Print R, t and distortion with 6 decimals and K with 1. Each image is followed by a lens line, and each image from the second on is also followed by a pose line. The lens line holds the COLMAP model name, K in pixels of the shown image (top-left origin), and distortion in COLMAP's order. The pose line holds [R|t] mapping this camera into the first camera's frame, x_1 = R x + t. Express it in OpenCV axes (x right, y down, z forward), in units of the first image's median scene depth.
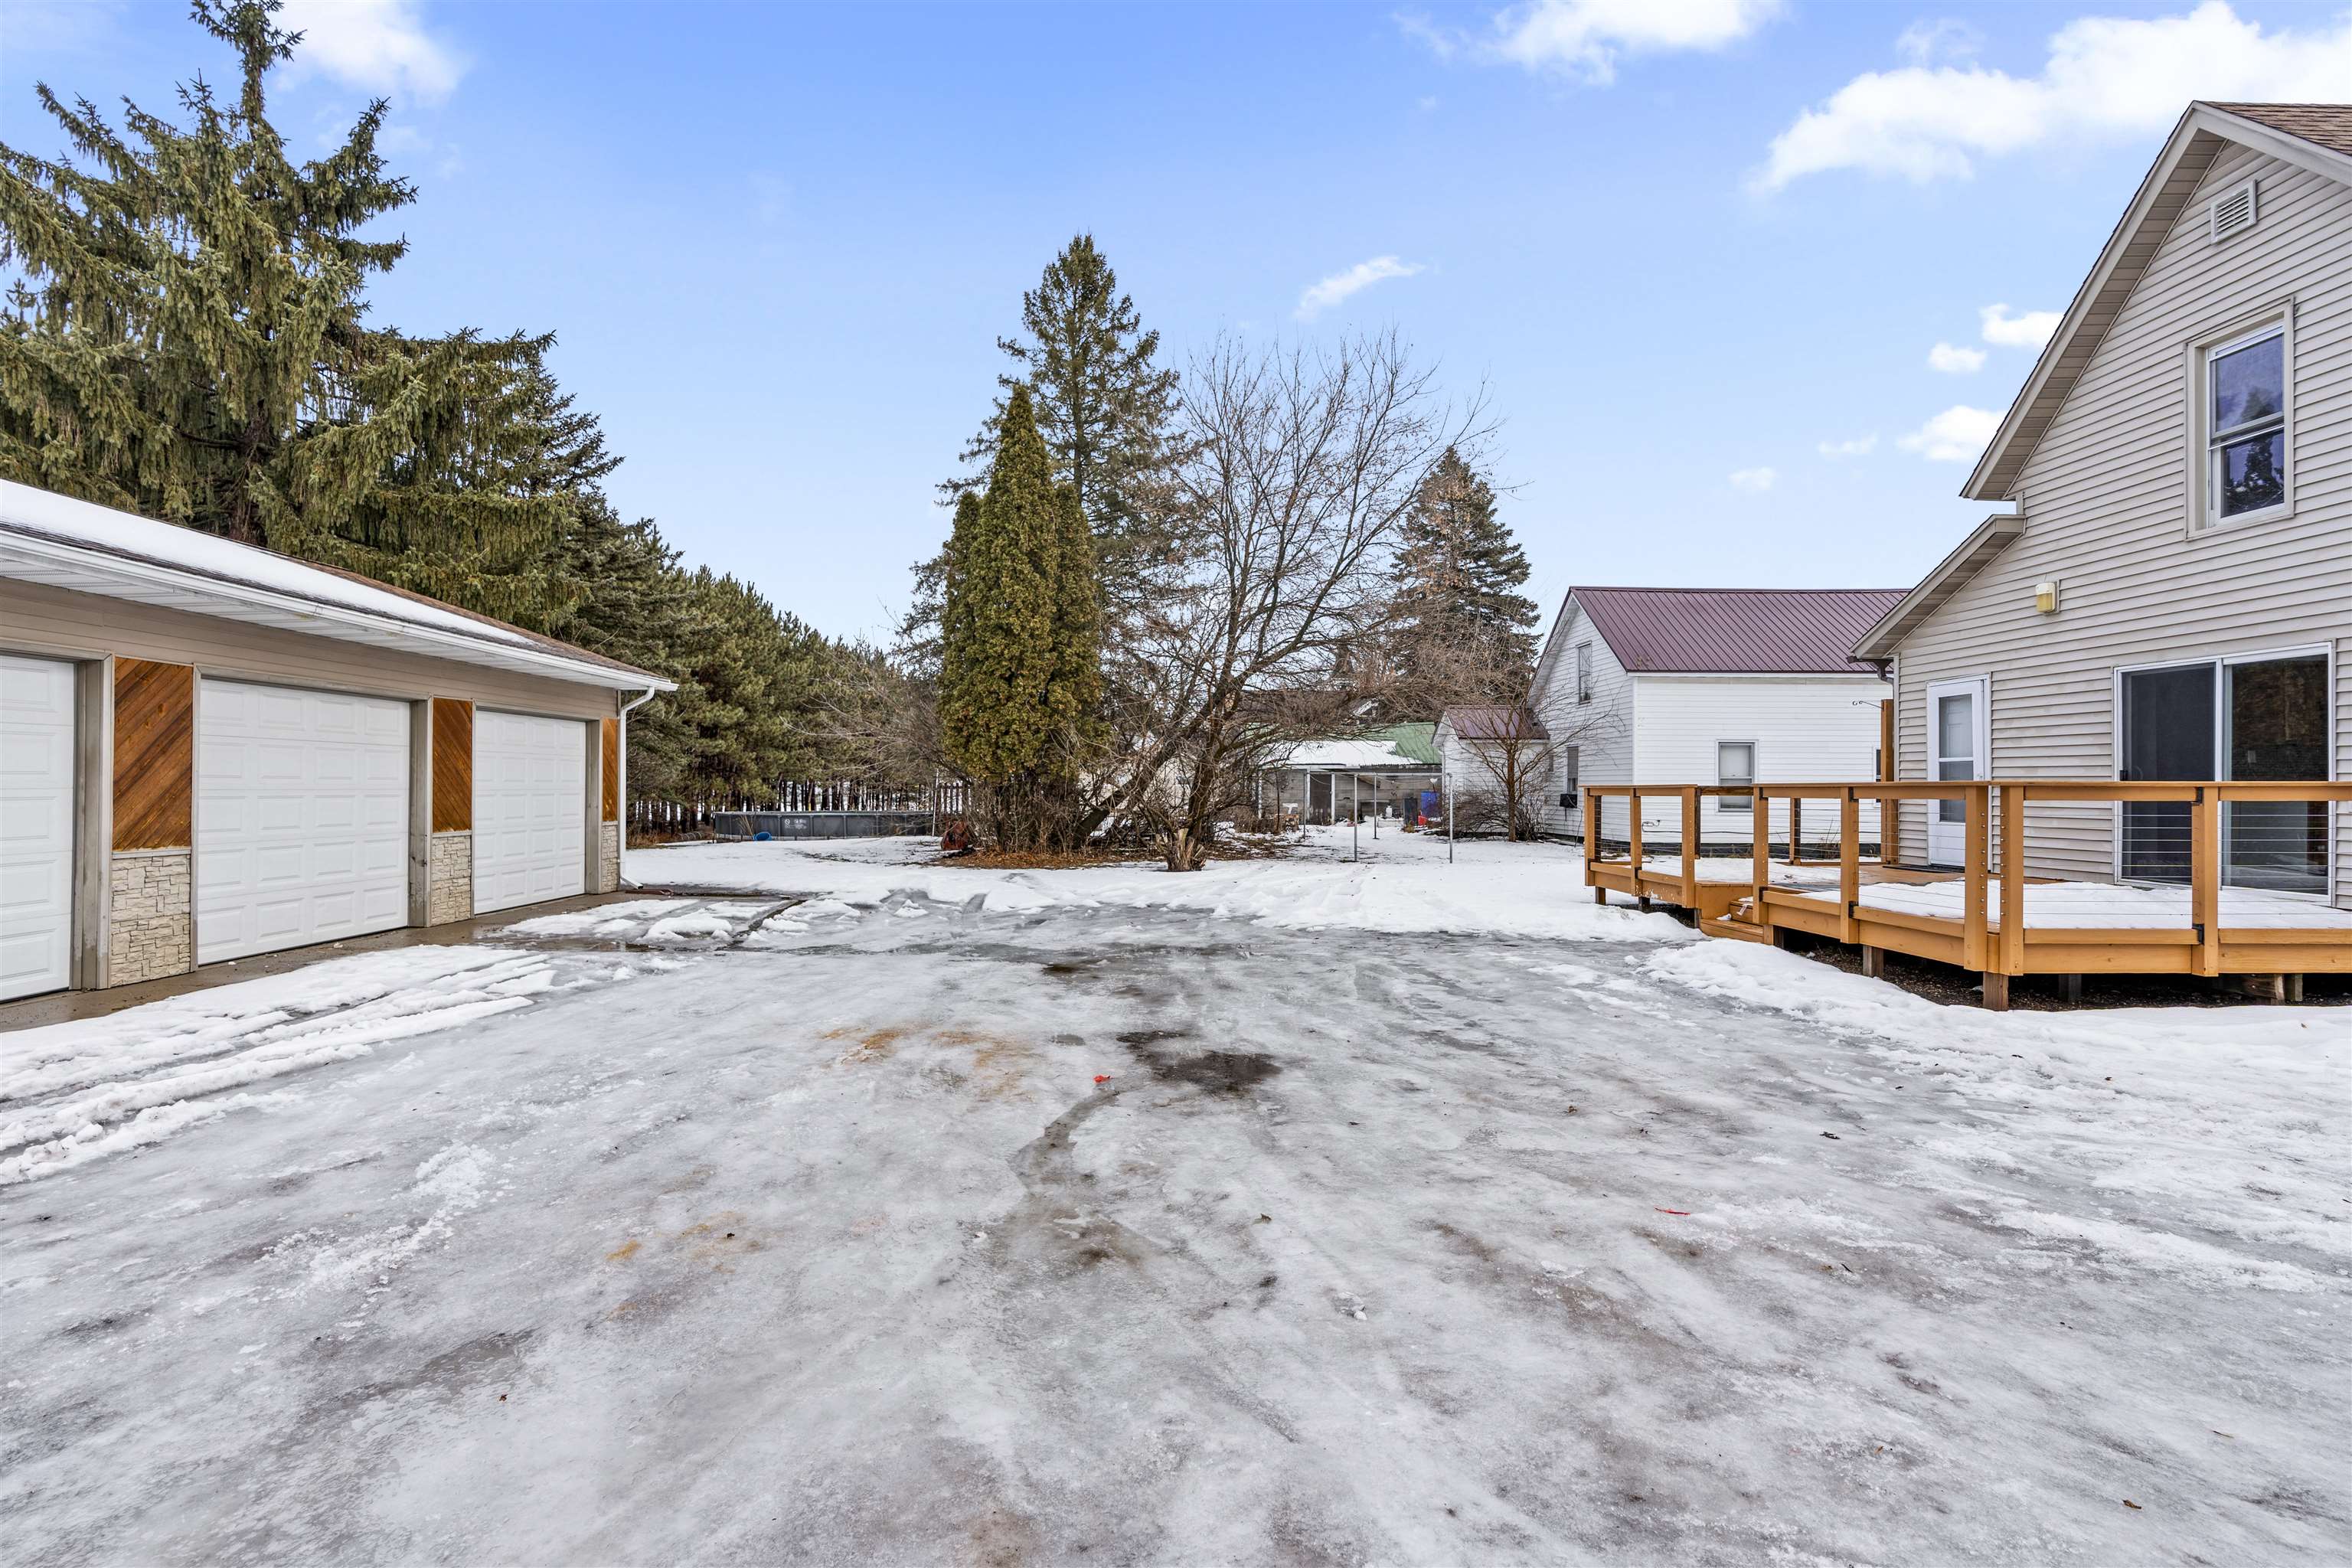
lens RADIAL K [[1058.8, 0, 1163.5], [0, 1058.8, 793.9], [0, 0, 1]] dist [-0.004557, 0.000581]
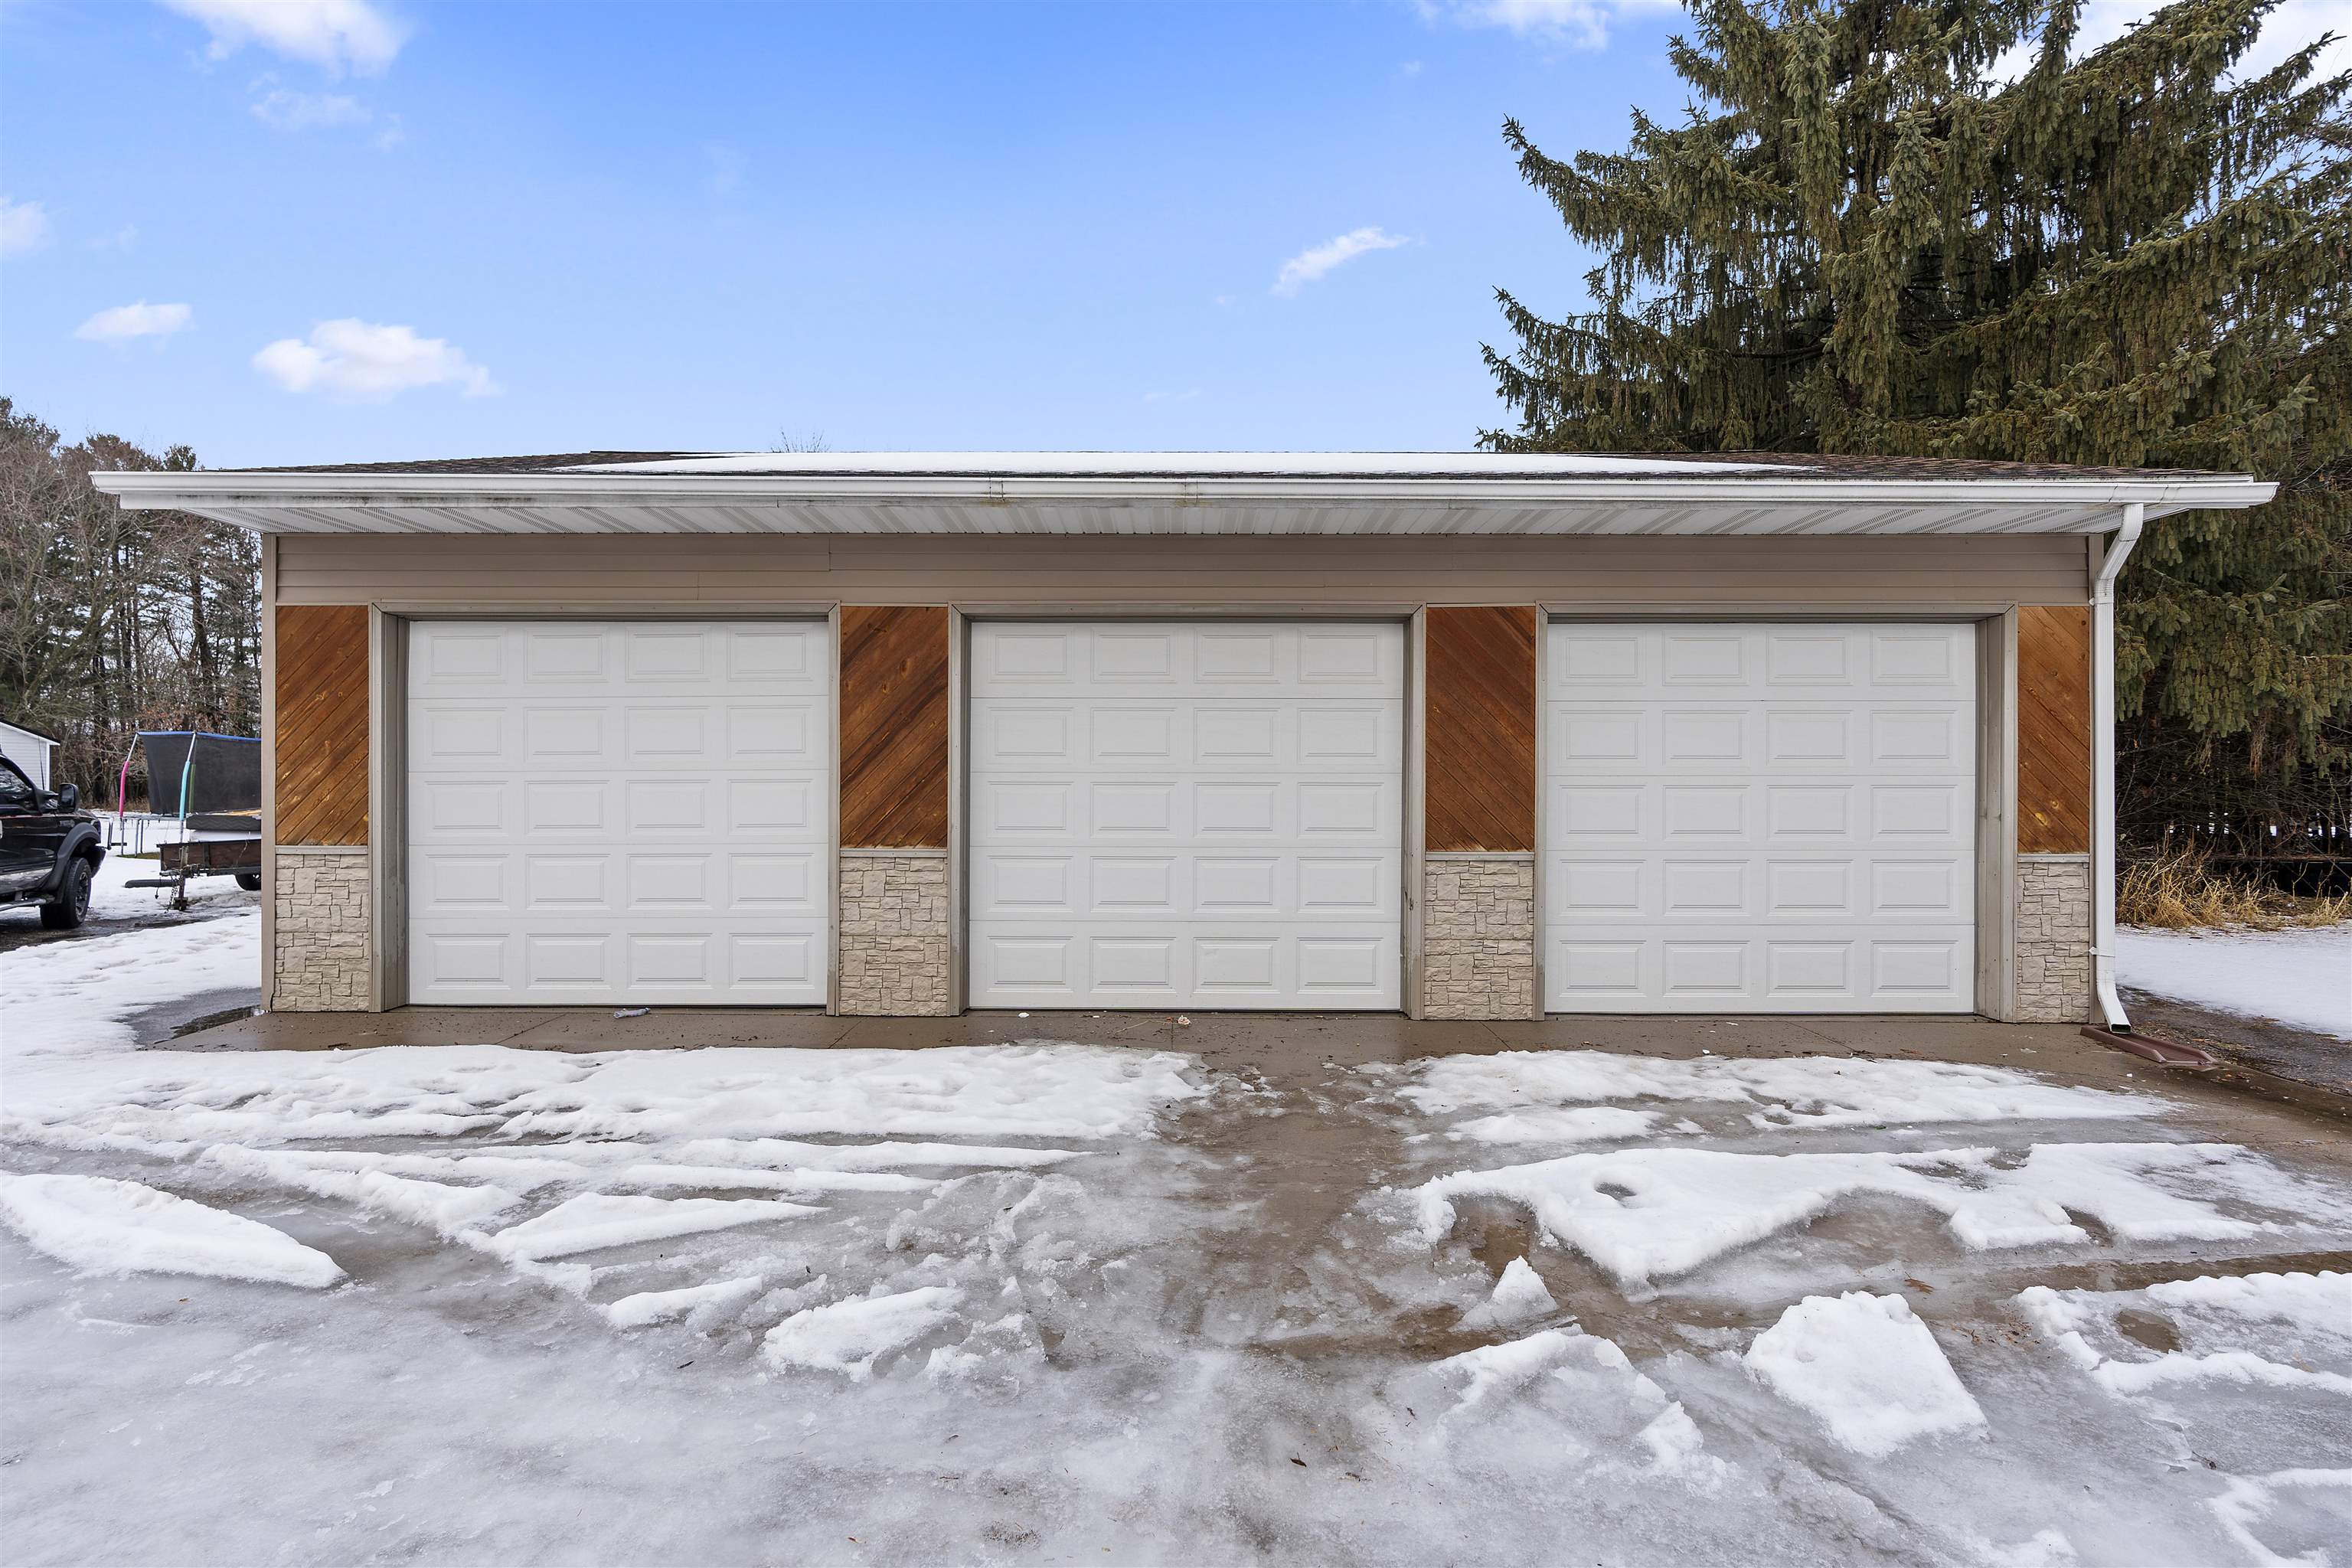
lens RADIAL K [[1058.8, 0, 1158.8], [0, 1058.8, 785.7], [0, 0, 1]] dist [-0.004557, 0.000581]
pose [[-0.022854, 0.000019, -0.999739, -0.143960], [-0.009210, 0.999958, 0.000229, 0.003573], [0.999696, 0.009213, -0.022853, 0.948036]]
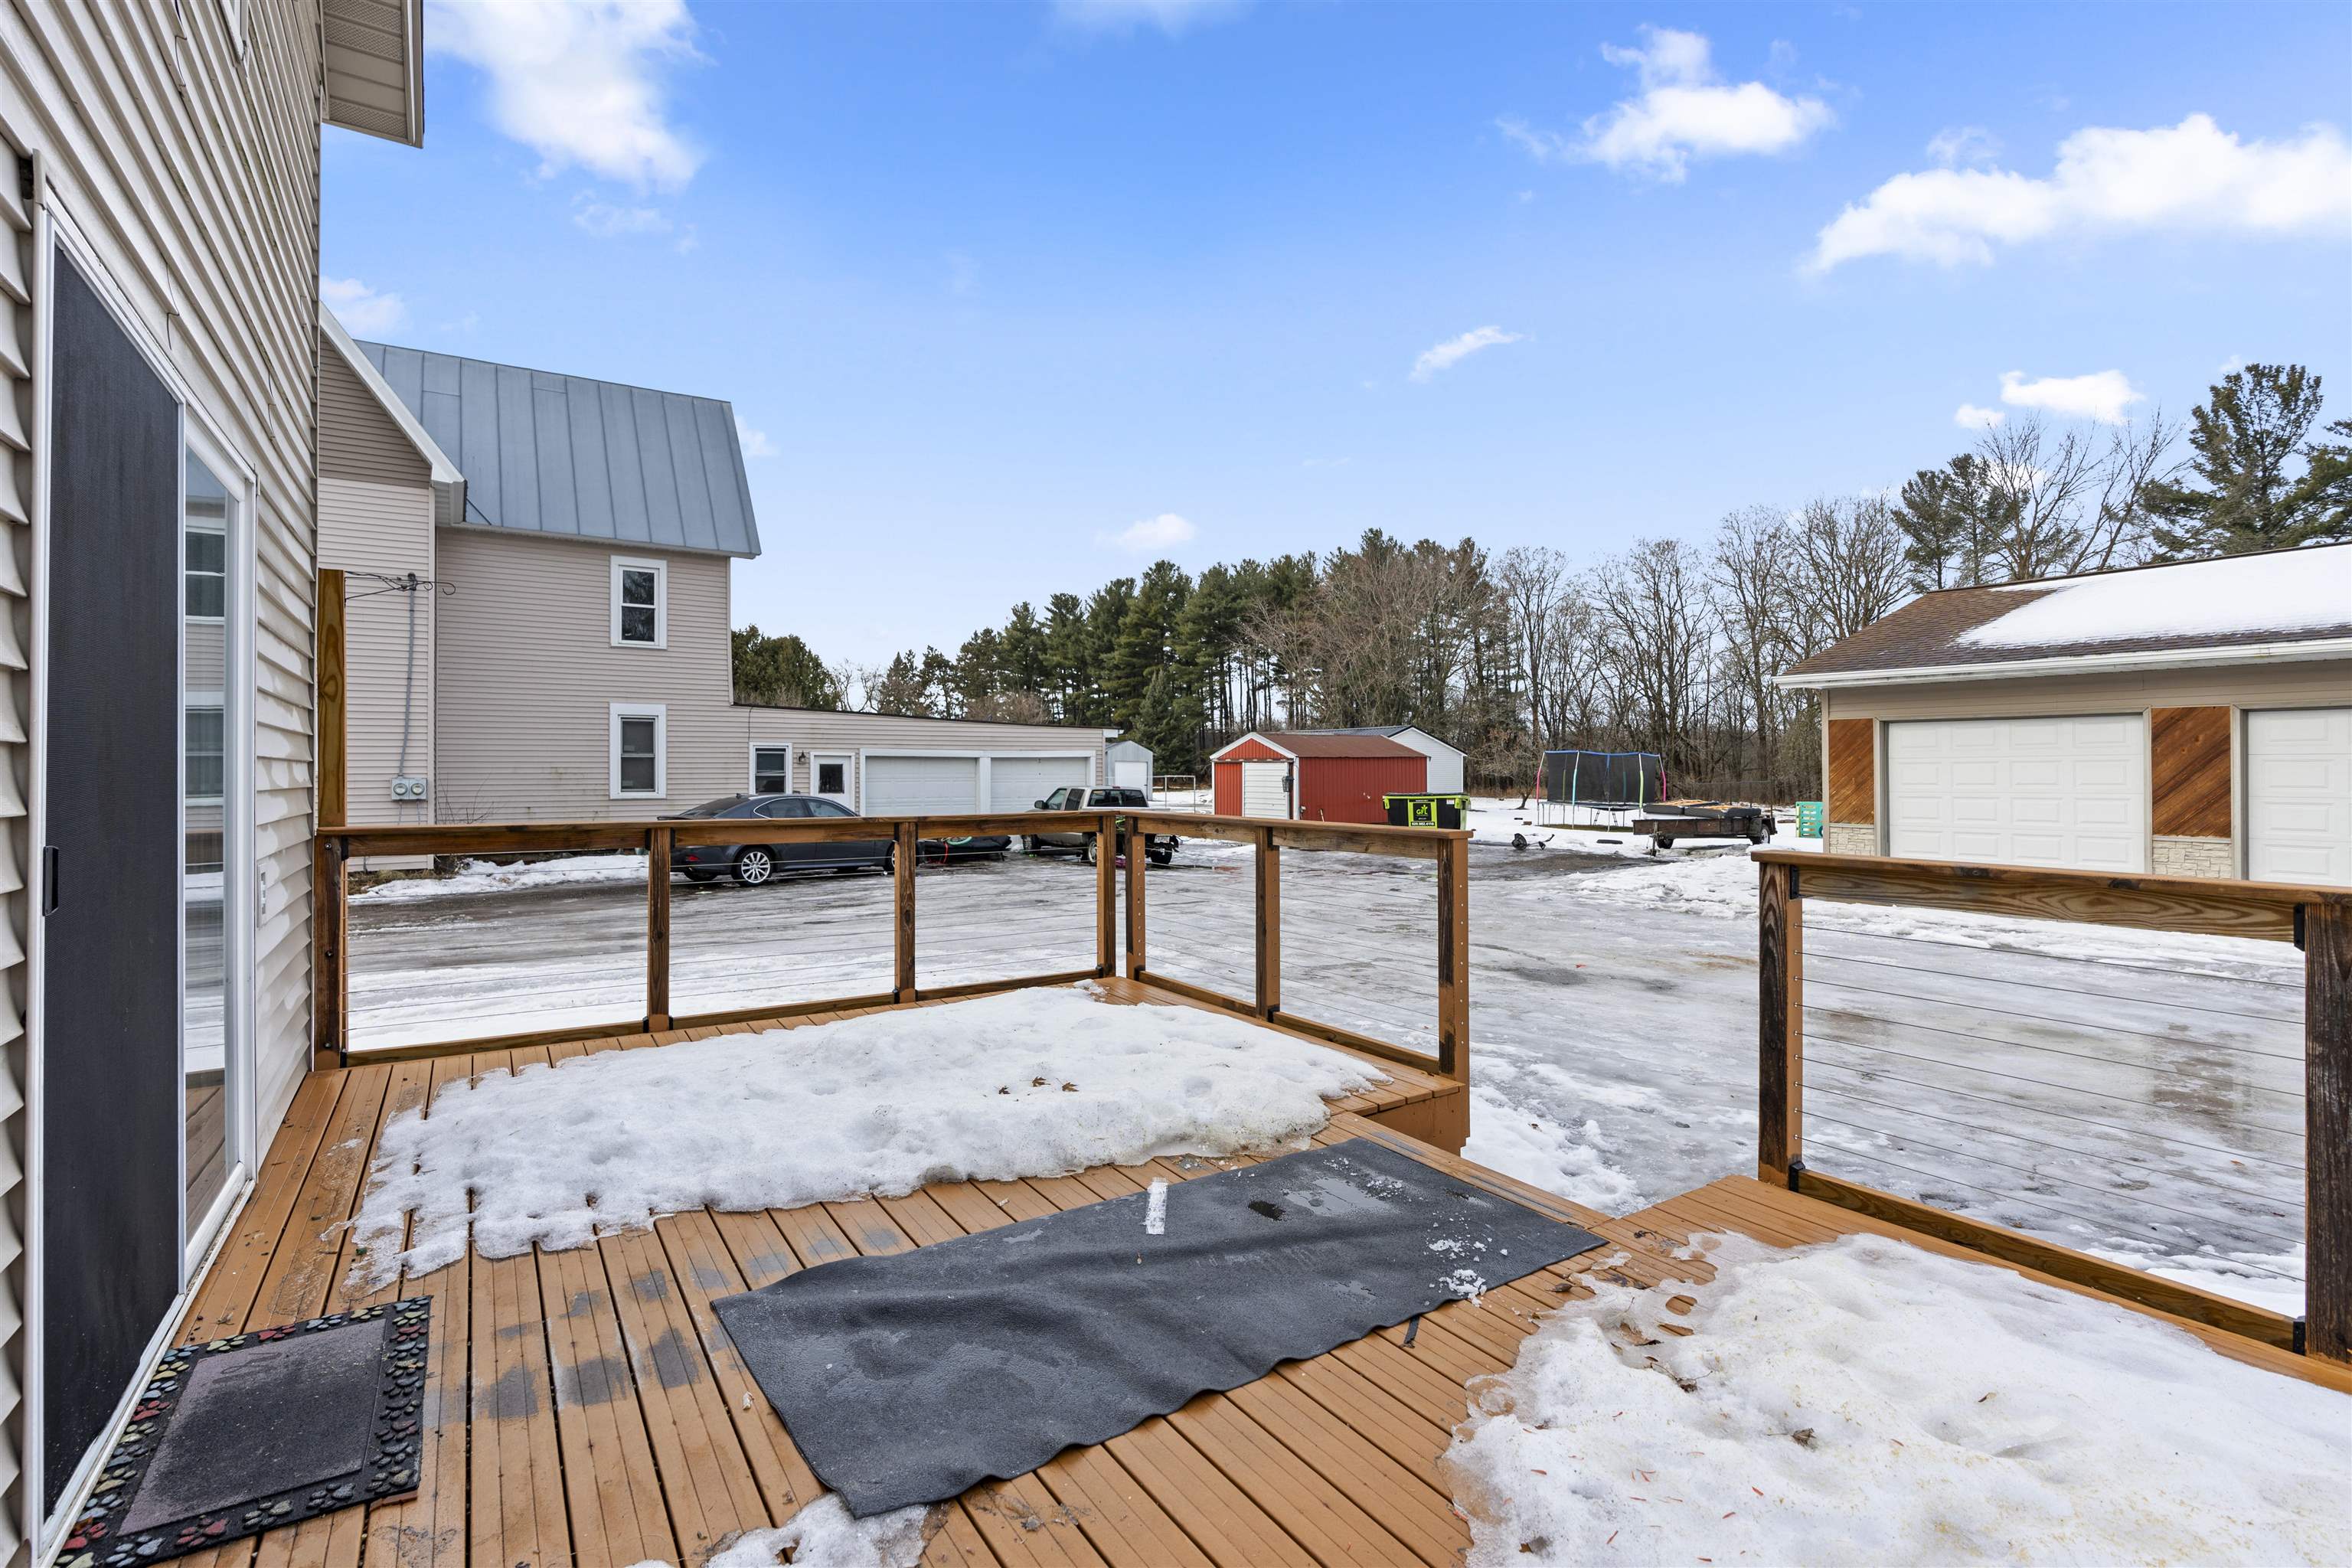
lens RADIAL K [[1058.8, 0, 1156.5], [0, 1058.8, 765.3], [0, 0, 1]] dist [-0.004557, 0.000581]
pose [[-0.845825, -0.002516, -0.533454, 0.789995], [-0.002142, 0.999997, -0.001319, -0.031319], [0.533456, 0.000027, -0.845828, 1.146294]]
